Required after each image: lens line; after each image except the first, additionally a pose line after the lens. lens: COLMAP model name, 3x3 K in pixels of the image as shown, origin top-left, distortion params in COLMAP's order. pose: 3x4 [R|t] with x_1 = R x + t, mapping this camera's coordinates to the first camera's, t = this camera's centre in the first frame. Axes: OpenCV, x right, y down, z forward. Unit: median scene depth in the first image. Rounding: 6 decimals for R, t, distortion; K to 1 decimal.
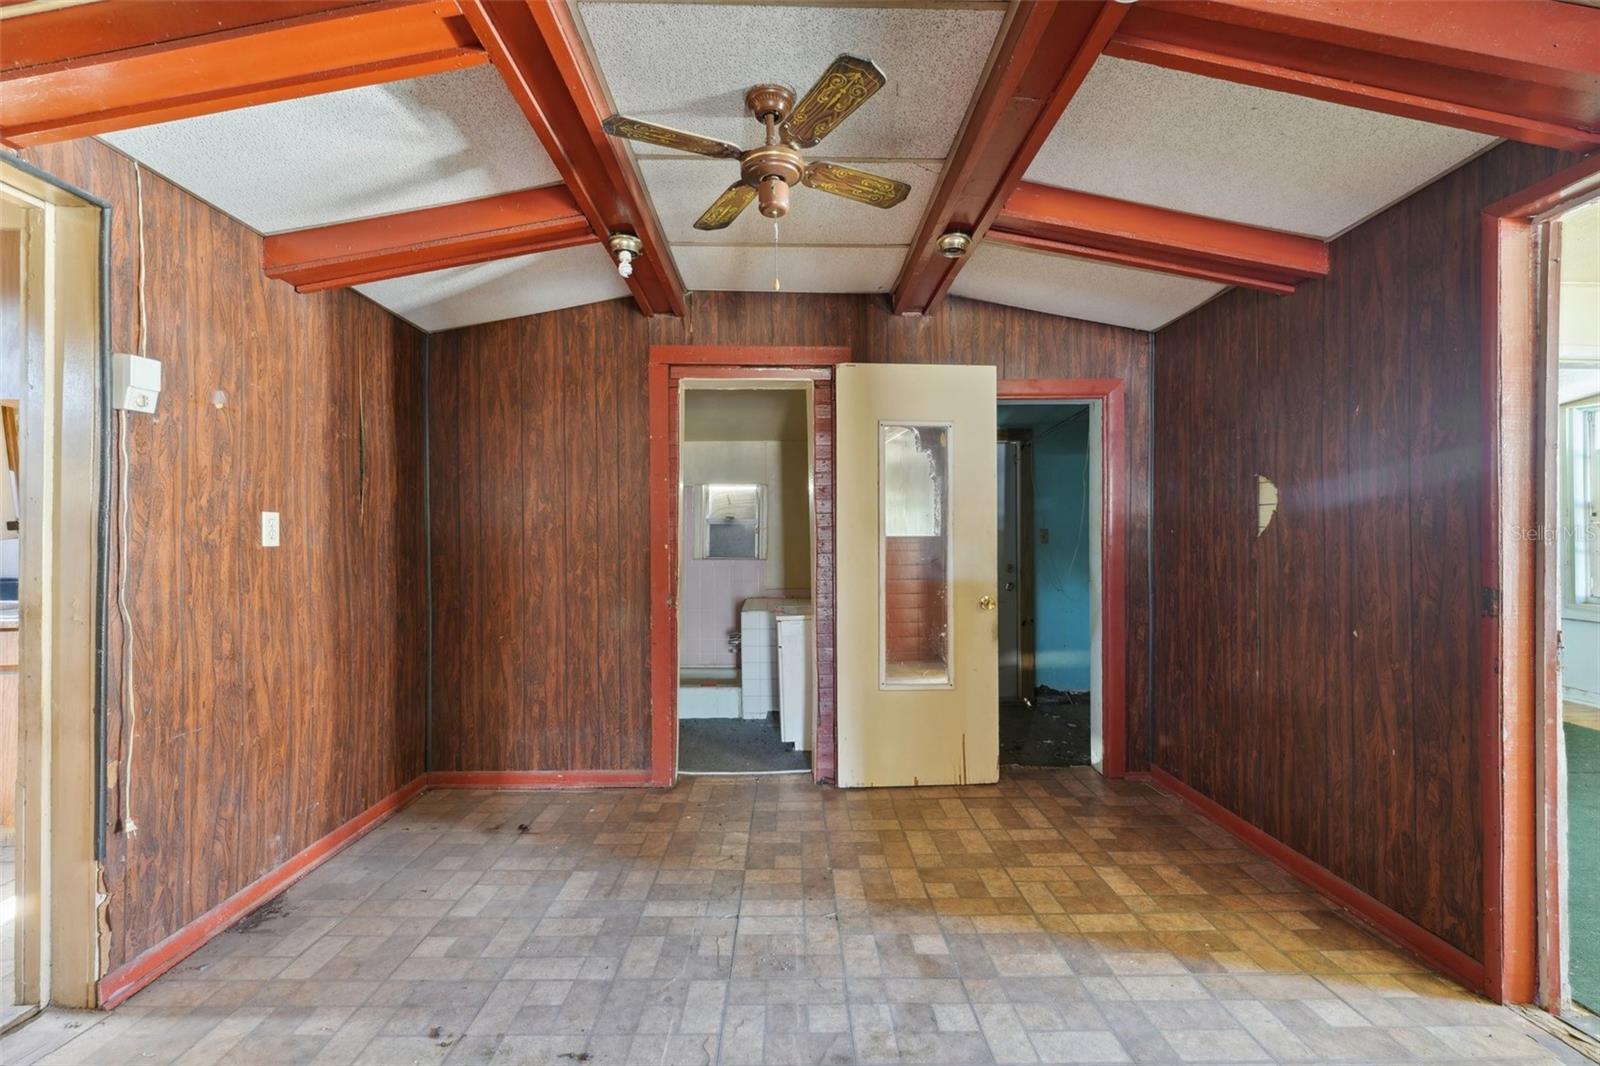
lens RADIAL K [[647.4, 0, 801.6], [0, 647.4, 545.5], [0, 0, 1]] dist [-0.001526, -0.000029]
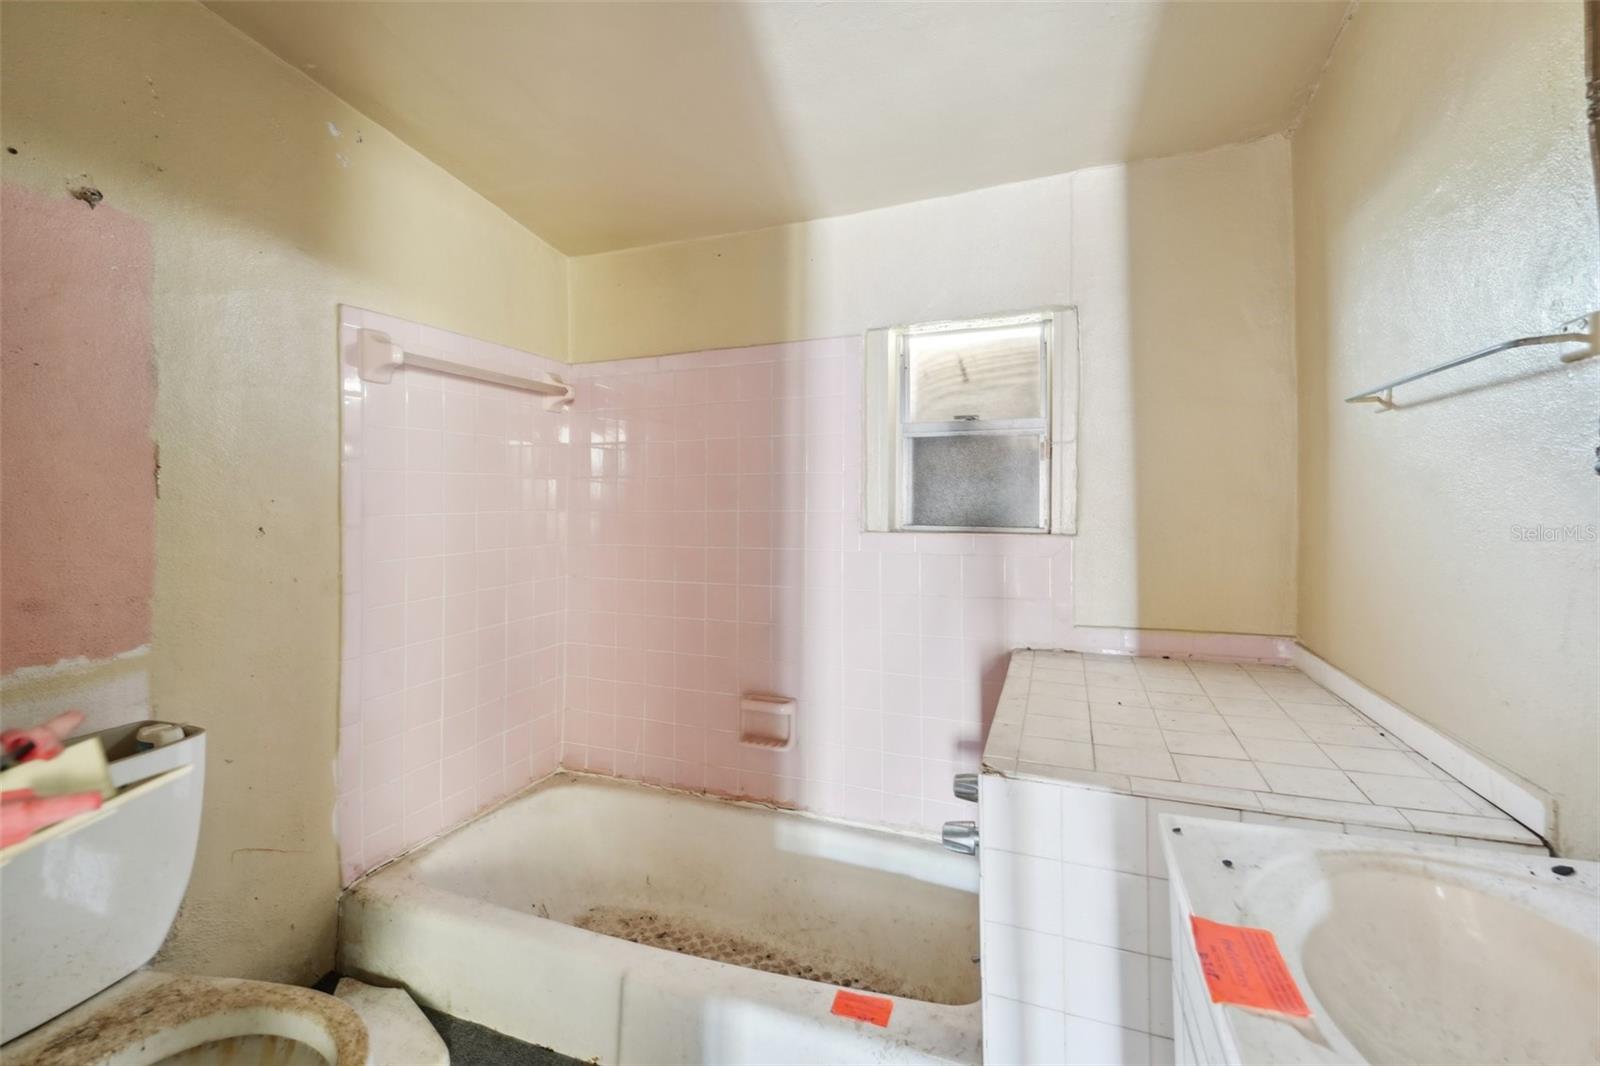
lens RADIAL K [[647.4, 0, 802.1], [0, 647.4, 520.9], [0, 0, 1]] dist [-0.001526, -0.000029]
pose [[0.934341, -0.007159, -0.356309, -0.111636], [0.008527, 0.999961, 0.002268, 0.022154], [0.356279, -0.005158, 0.934365, 1.031235]]
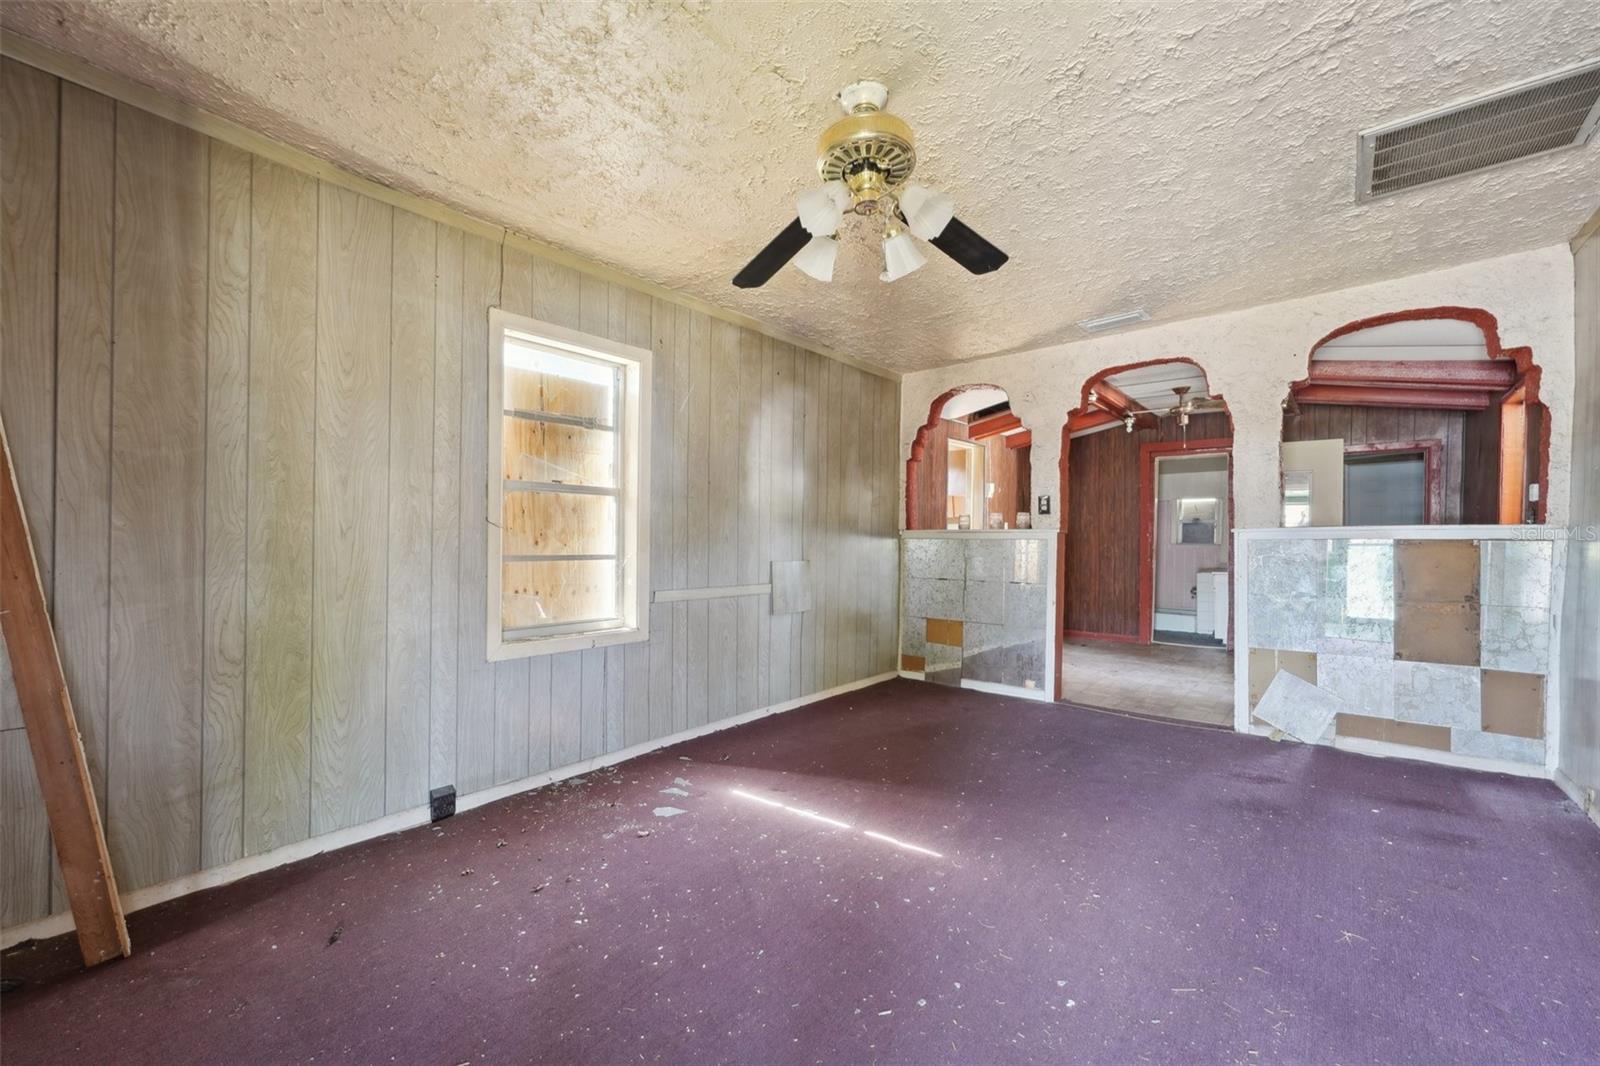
lens RADIAL K [[647.4, 0, 799.3], [0, 647.4, 544.6], [0, 0, 1]] dist [-0.001526, -0.000029]
pose [[0.748409, 0.008357, -0.663185, 0.350607], [-0.004927, 0.999963, 0.007040, 0.024507], [0.663219, -0.002002, 0.748423, -1.384426]]
